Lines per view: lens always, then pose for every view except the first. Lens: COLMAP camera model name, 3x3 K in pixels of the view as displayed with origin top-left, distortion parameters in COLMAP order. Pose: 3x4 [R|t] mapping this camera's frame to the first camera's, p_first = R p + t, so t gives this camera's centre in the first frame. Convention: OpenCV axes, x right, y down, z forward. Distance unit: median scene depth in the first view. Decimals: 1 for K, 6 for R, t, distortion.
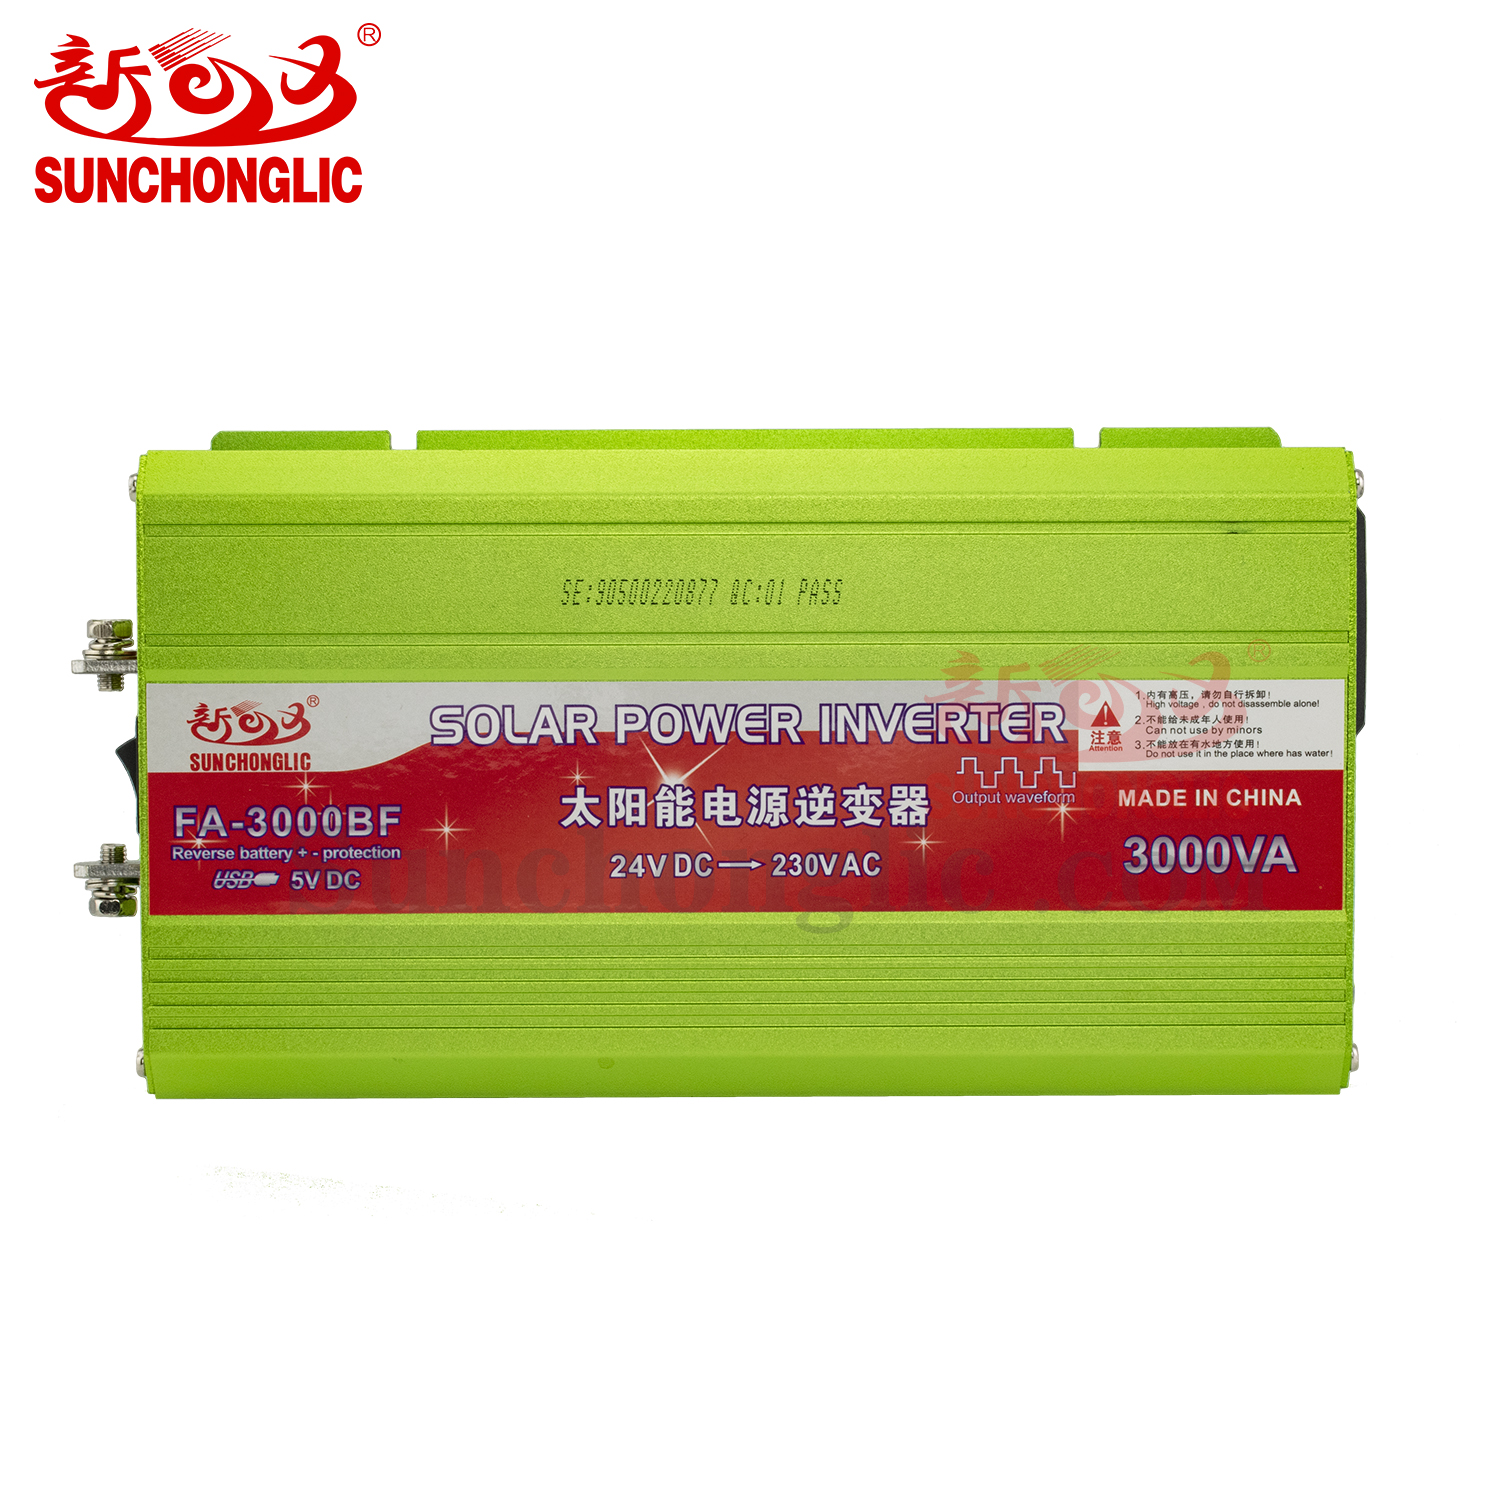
lens RADIAL K [[3376.9, 0, 747.9], [0, 3376.9, 754.0], [0, 0, 1]] dist [-0.006773, 0.000000]
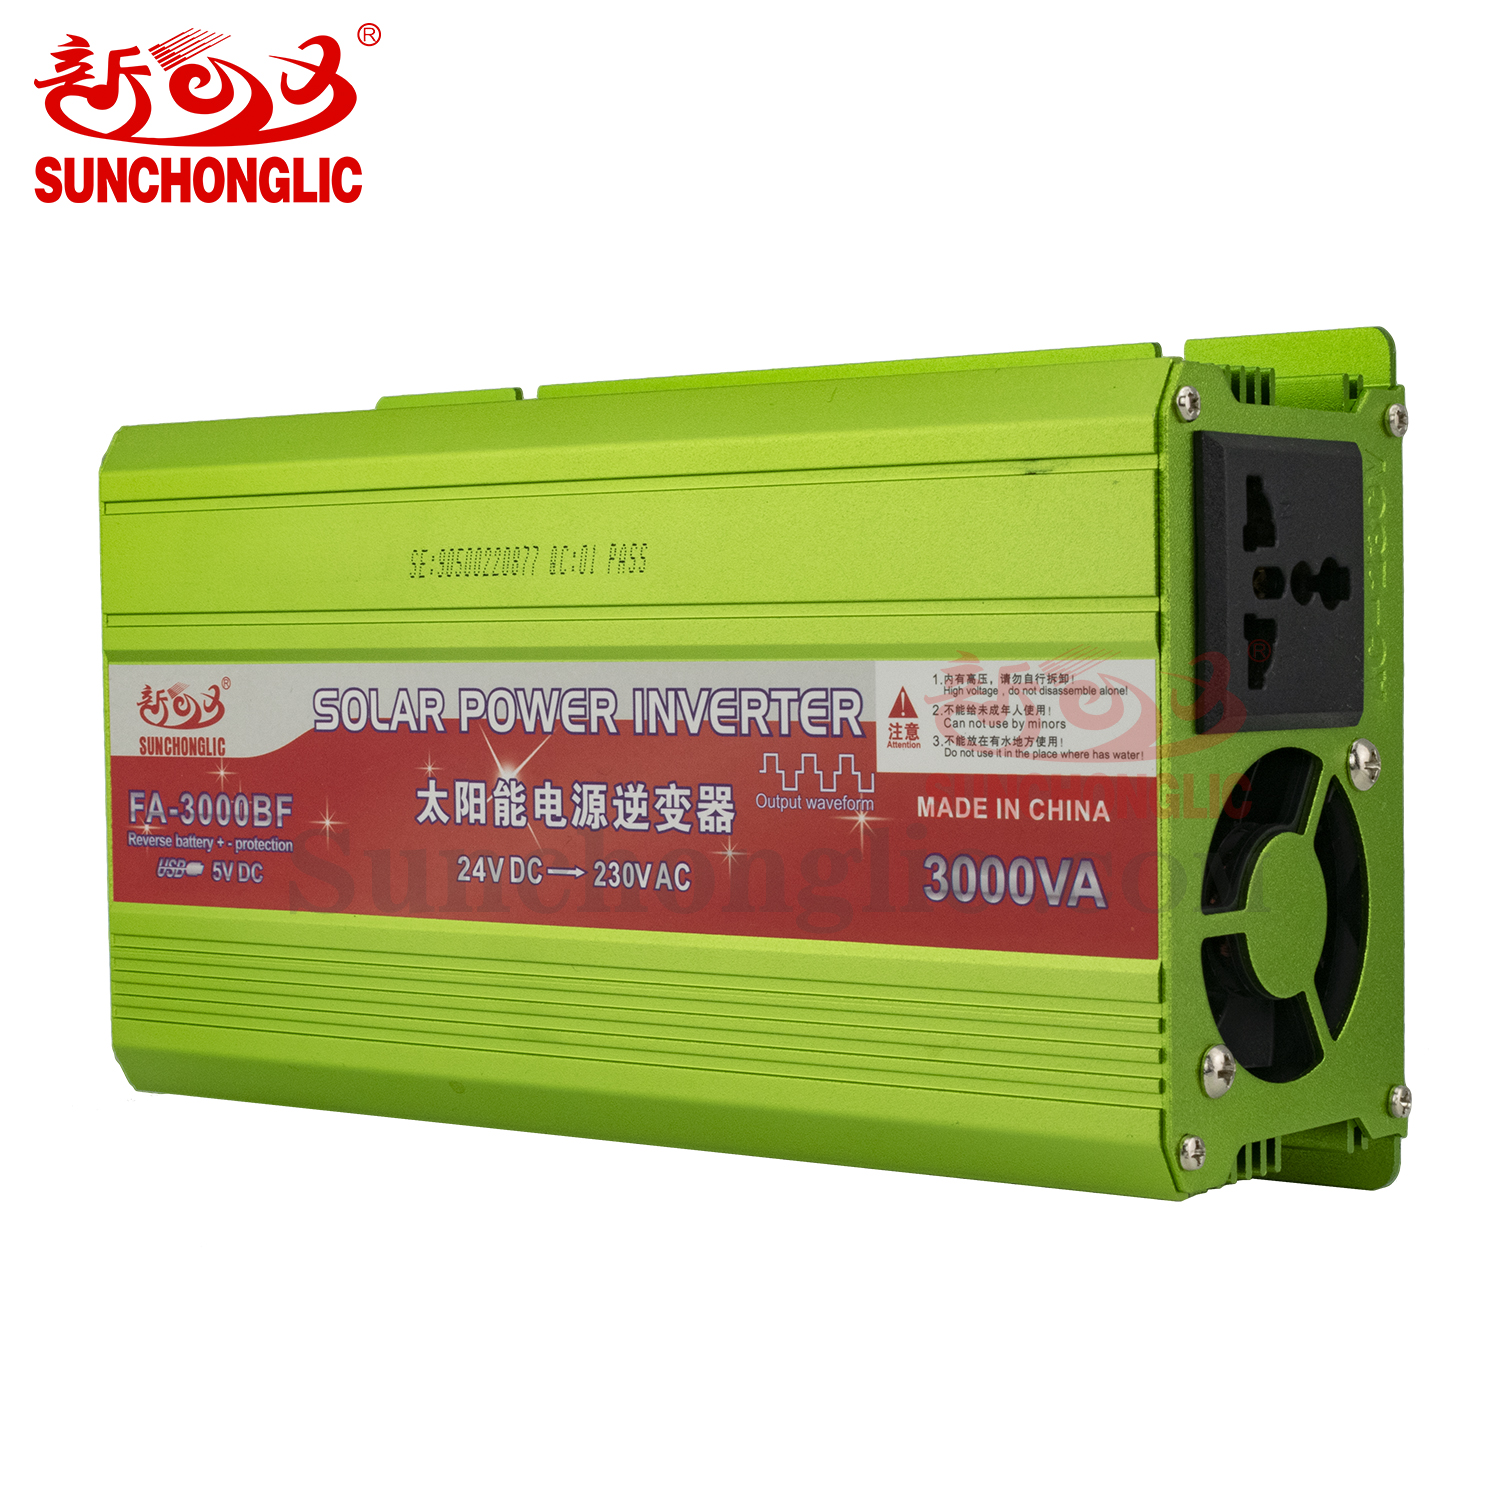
lens RADIAL K [[3376.9, 0, 749.8], [0, 3376.9, 742.1], [0, 0, 1]] dist [-0.006773, 0.000000]
pose [[0.801376, 0.013888, -0.598000, 0.559287], [-0.015035, 0.999882, 0.003072, -0.004237], [0.597973, 0.006529, 0.801490, 0.327523]]
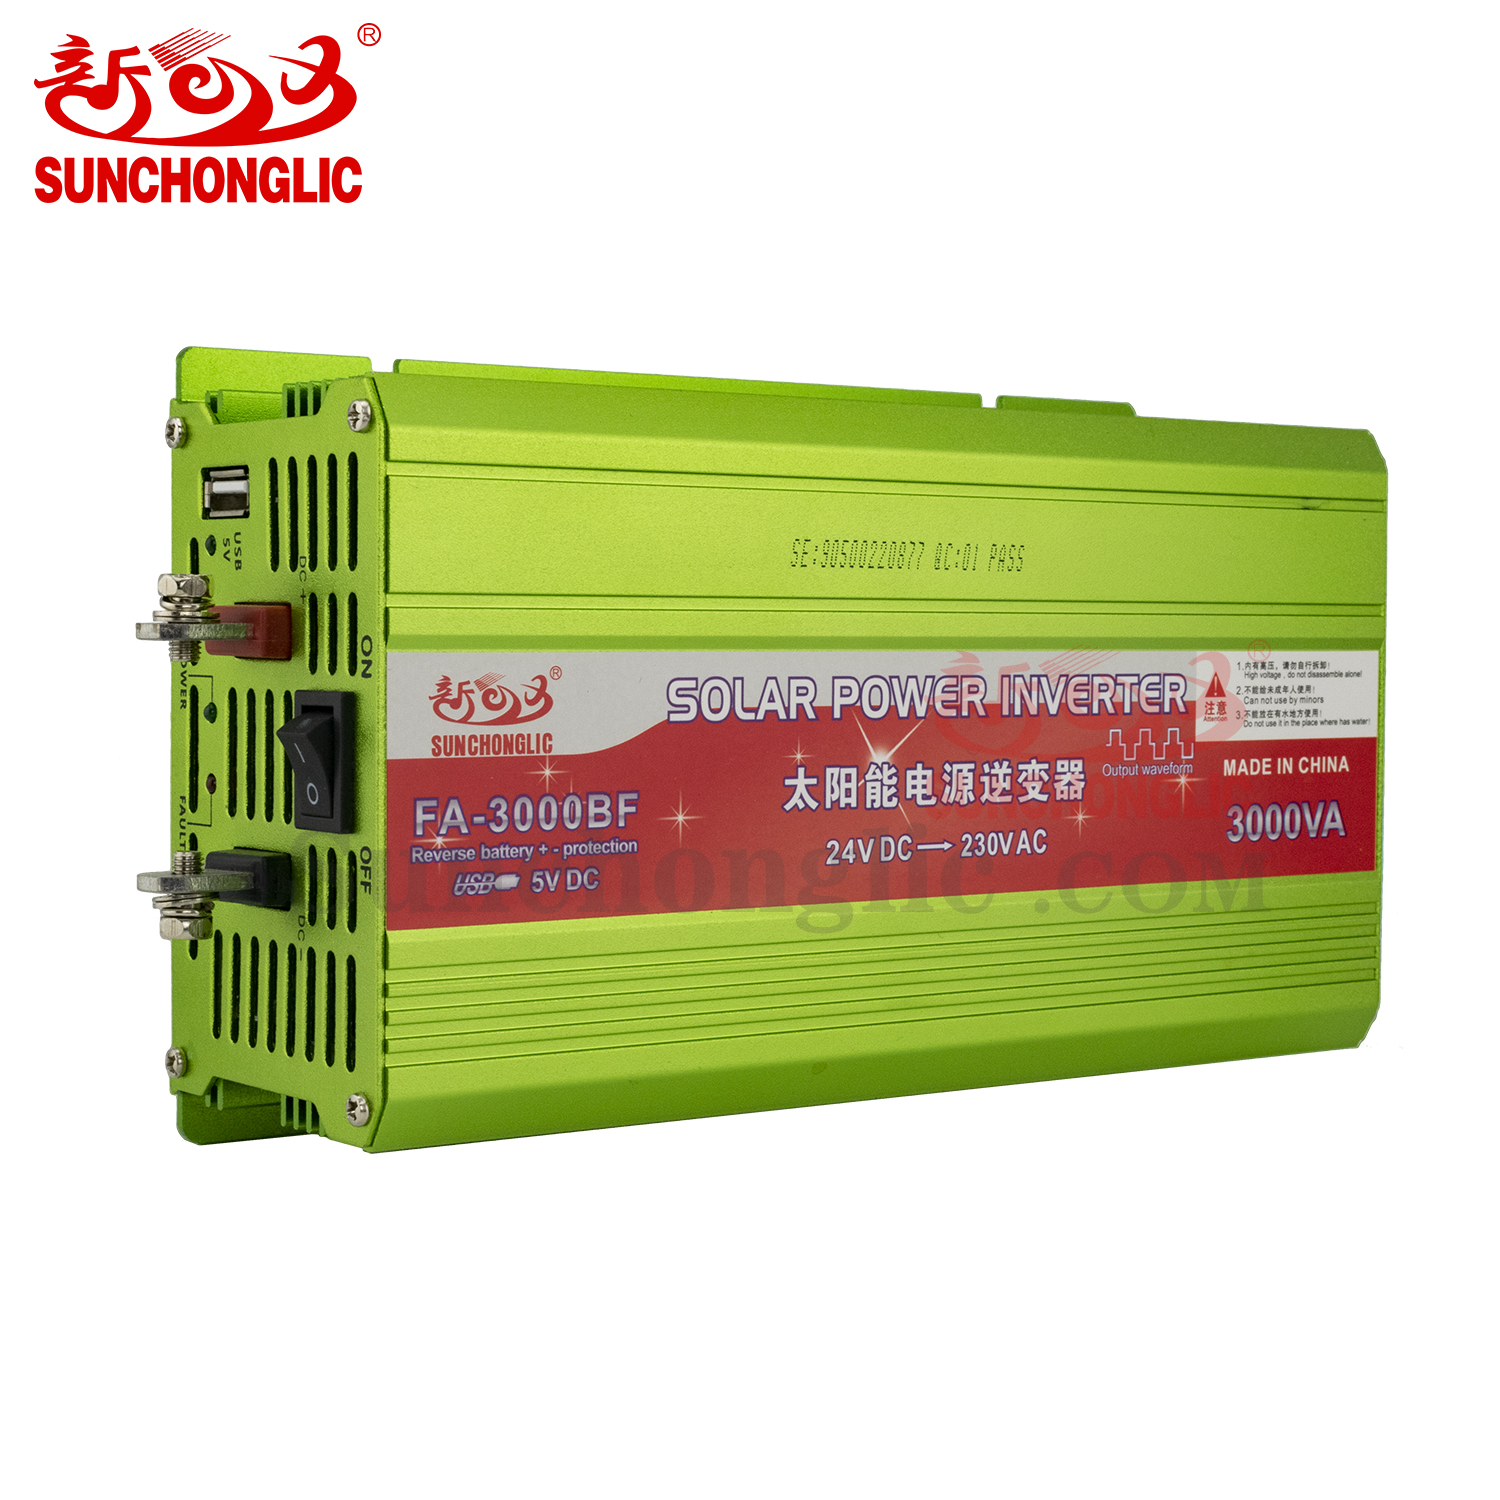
lens RADIAL K [[3376.9, 0, 750.7], [0, 3376.9, 750.0], [0, 0, 1]] dist [-0.006773, 0.000000]
pose [[0.785899, -0.015311, 0.618165, -0.624466], [0.017062, 0.999850, 0.003072, 0.002205], [-0.618119, 0.008133, 0.786042, 0.292698]]
